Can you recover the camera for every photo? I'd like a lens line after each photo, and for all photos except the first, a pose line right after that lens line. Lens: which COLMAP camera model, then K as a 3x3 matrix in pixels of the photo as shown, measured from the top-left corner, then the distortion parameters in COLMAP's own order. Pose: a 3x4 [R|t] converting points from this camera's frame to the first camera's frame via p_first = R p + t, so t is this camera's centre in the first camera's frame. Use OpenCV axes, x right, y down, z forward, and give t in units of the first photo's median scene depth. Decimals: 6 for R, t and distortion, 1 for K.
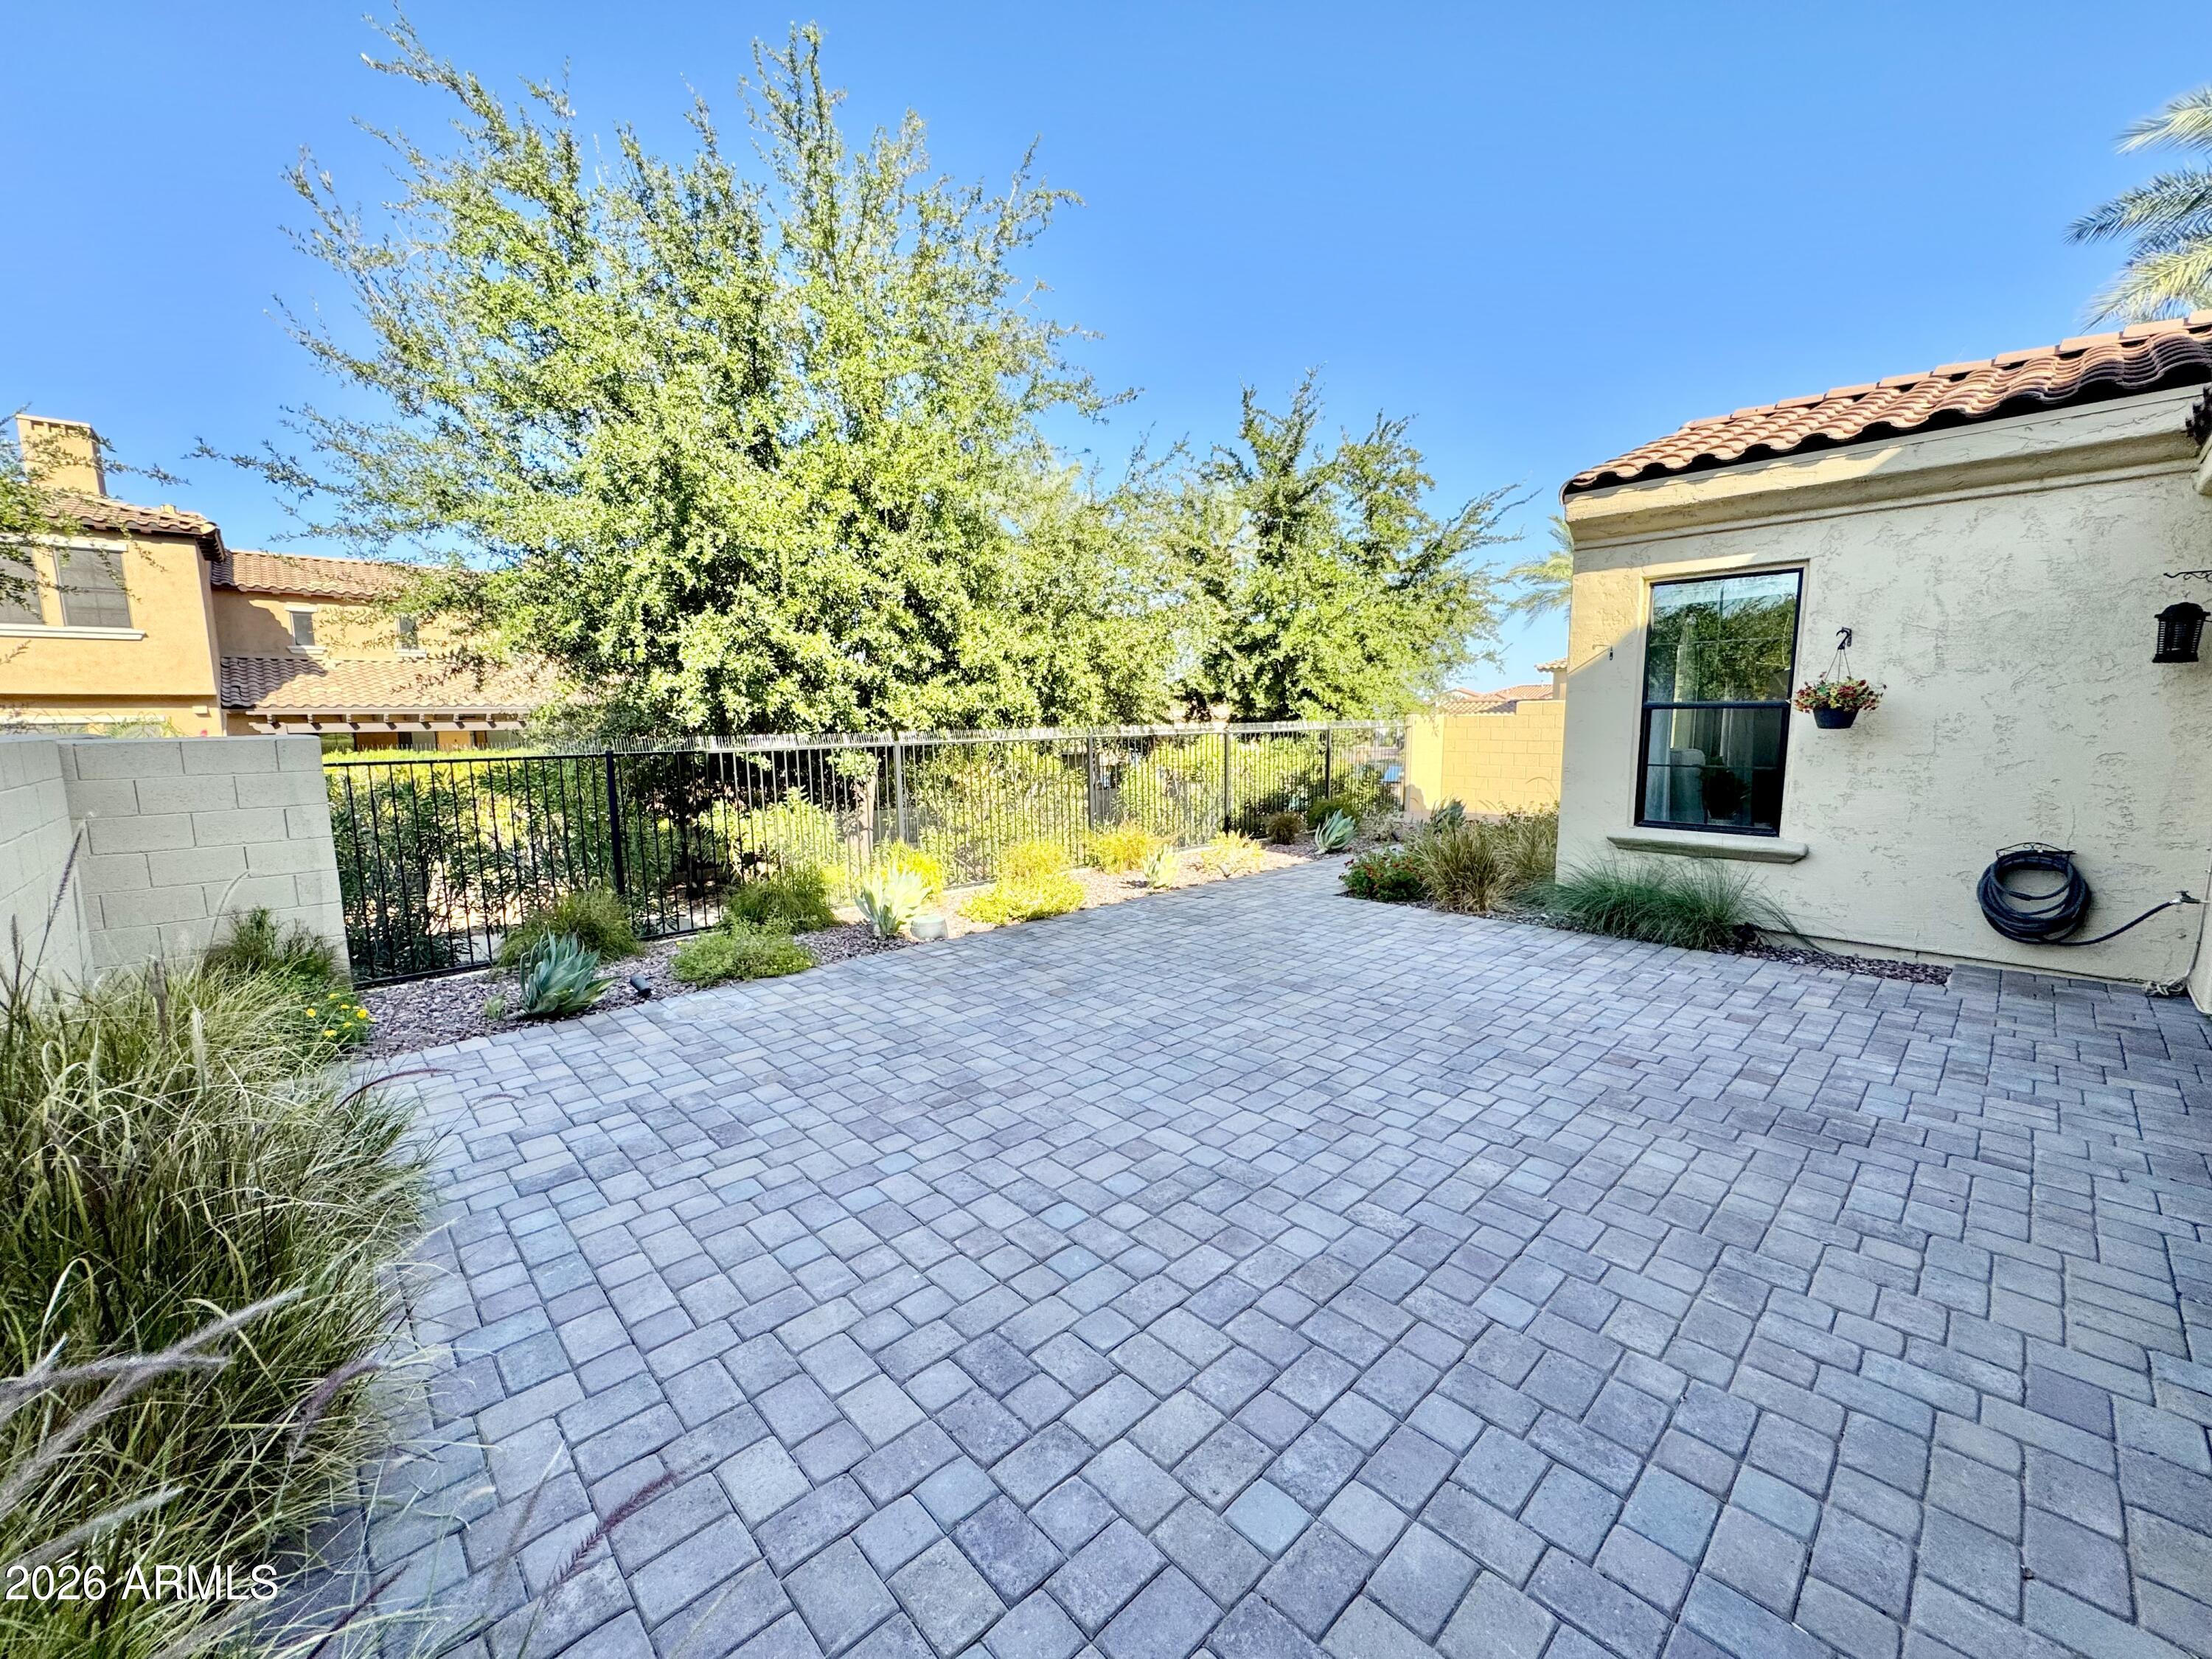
lens RADIAL K [[882.9, 0, 1103.6], [0, 882.9, 829.1], [0, 0, 1]] dist [-0.002864, 0.000172]
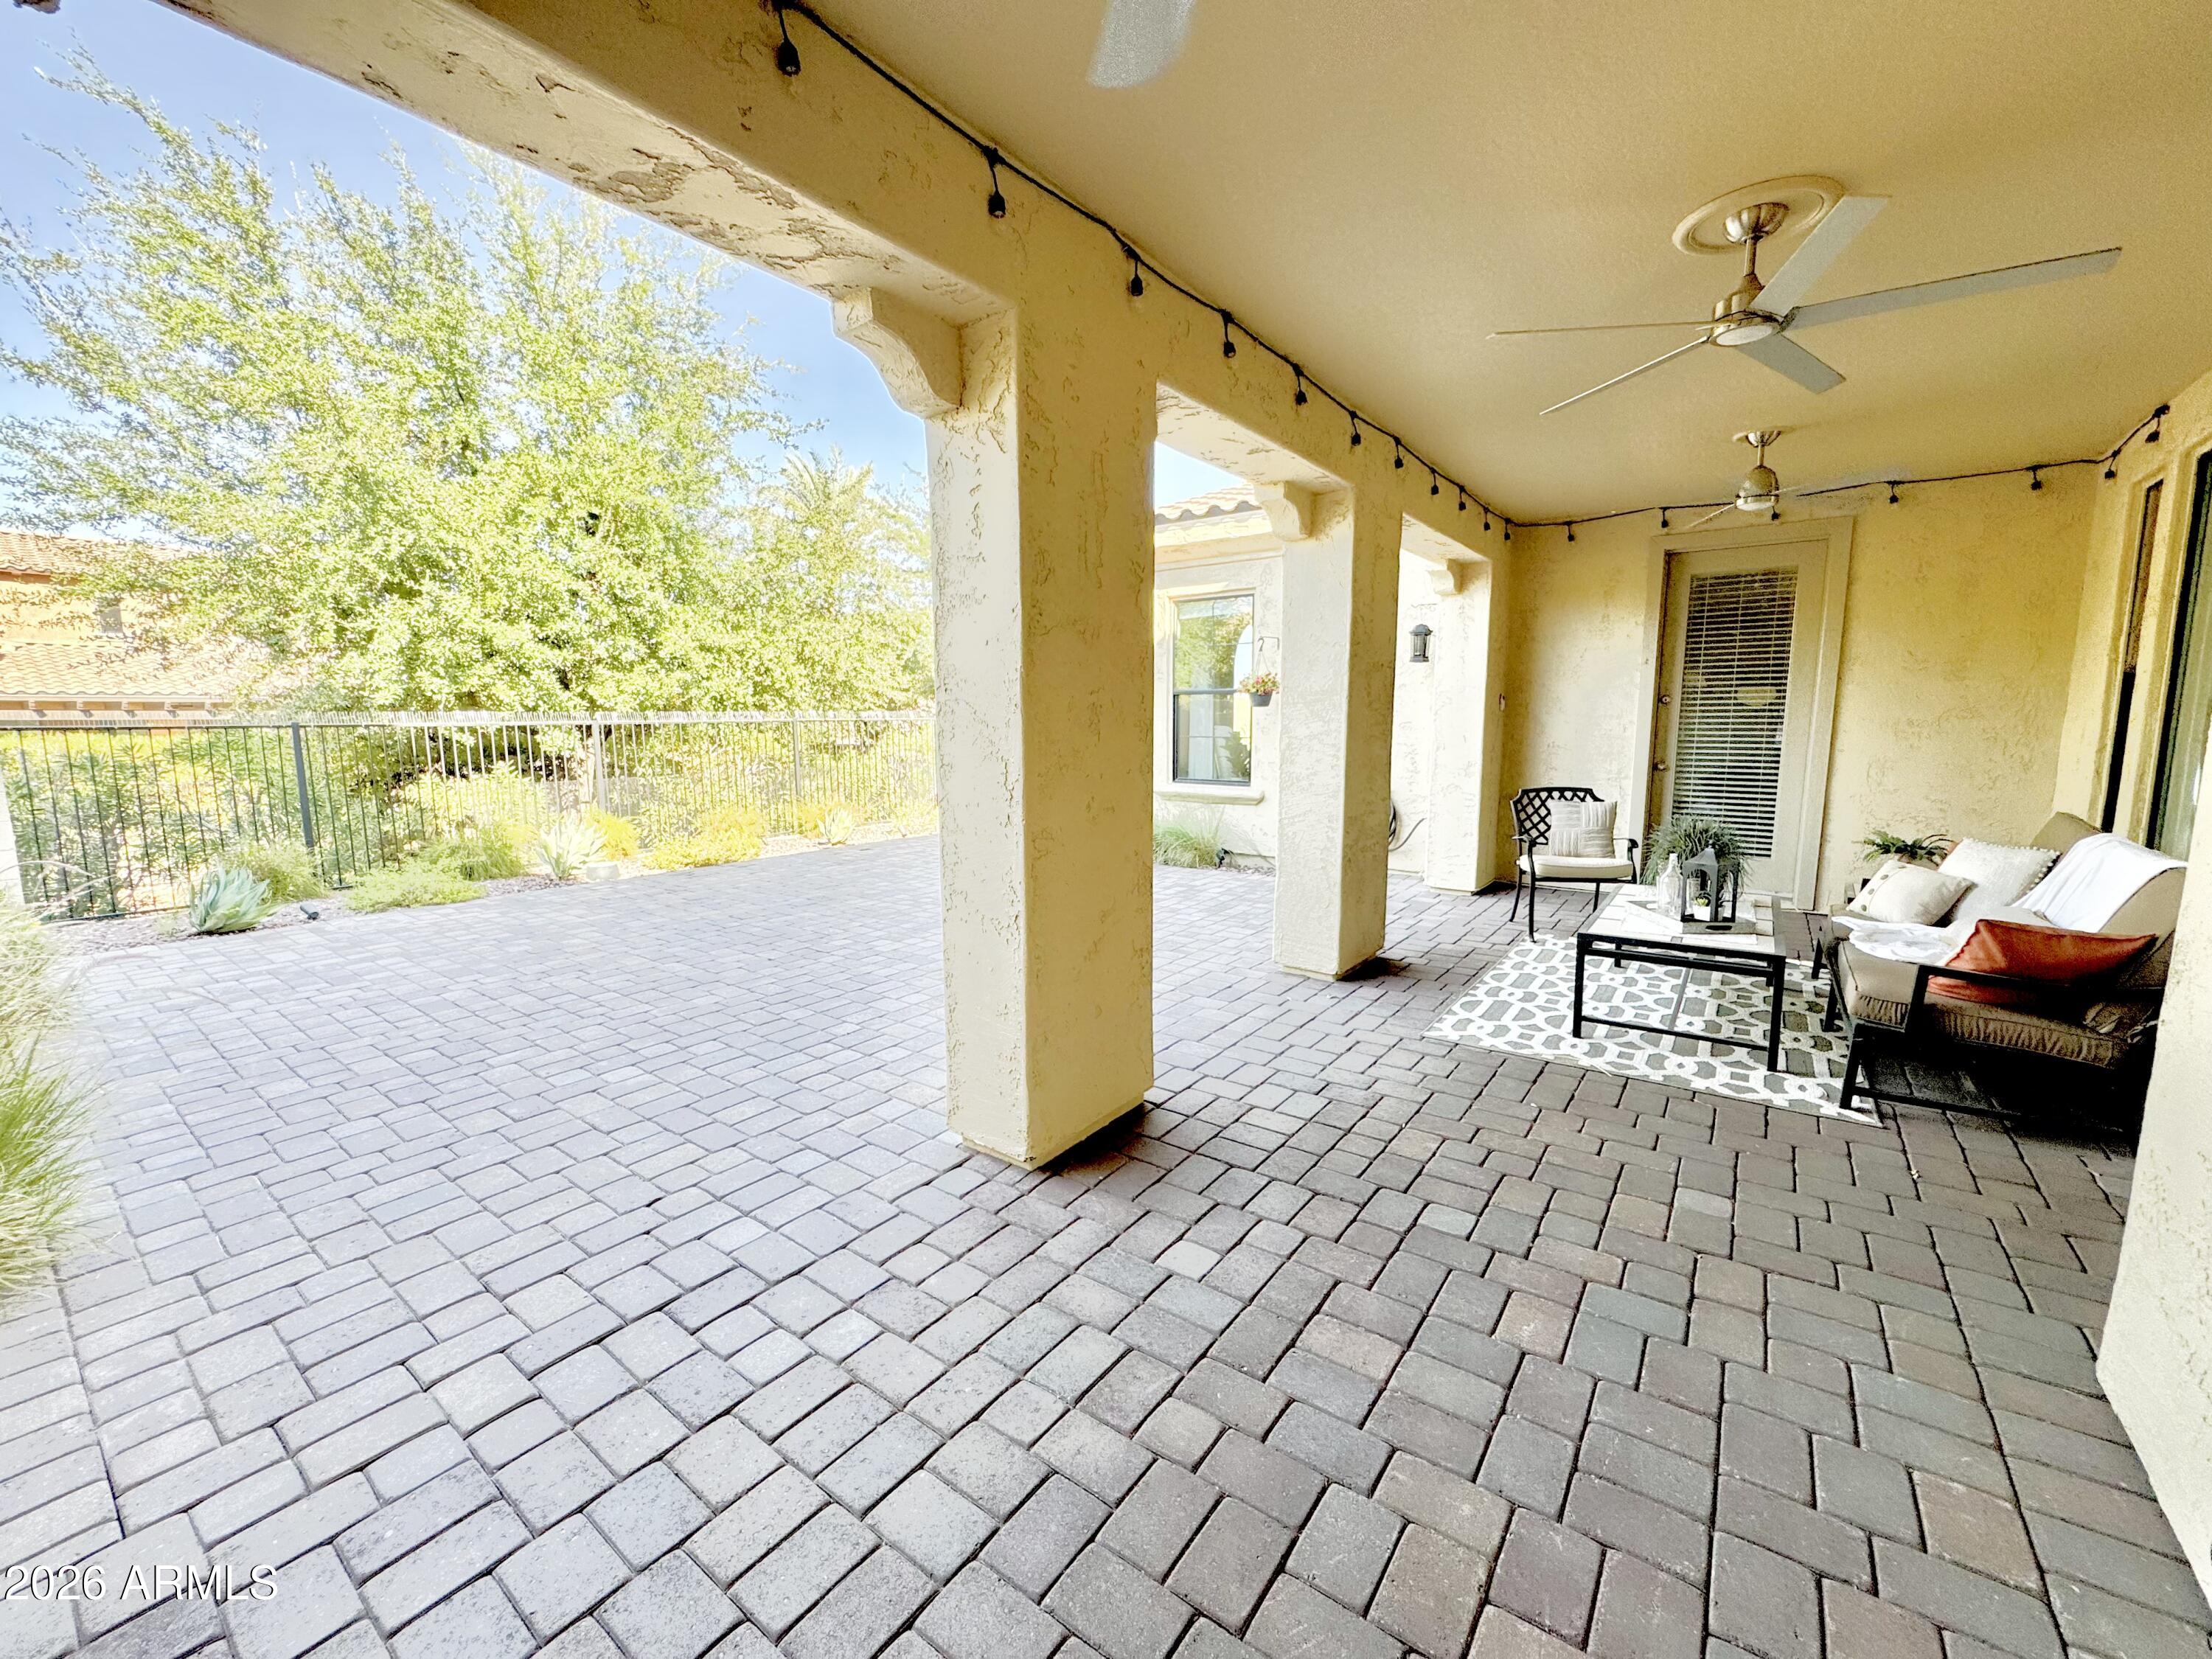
lens RADIAL K [[882.9, 0, 1112.1], [0, 882.9, 829.8], [0, 0, 1]] dist [-0.013266, 0.002763]
pose [[0.983797, -0.015289, 0.178632, 0.288420], [0.015662, 0.999877, -0.000677, 0.070983], [-0.178600, 0.003464, 0.983916, -0.314718]]
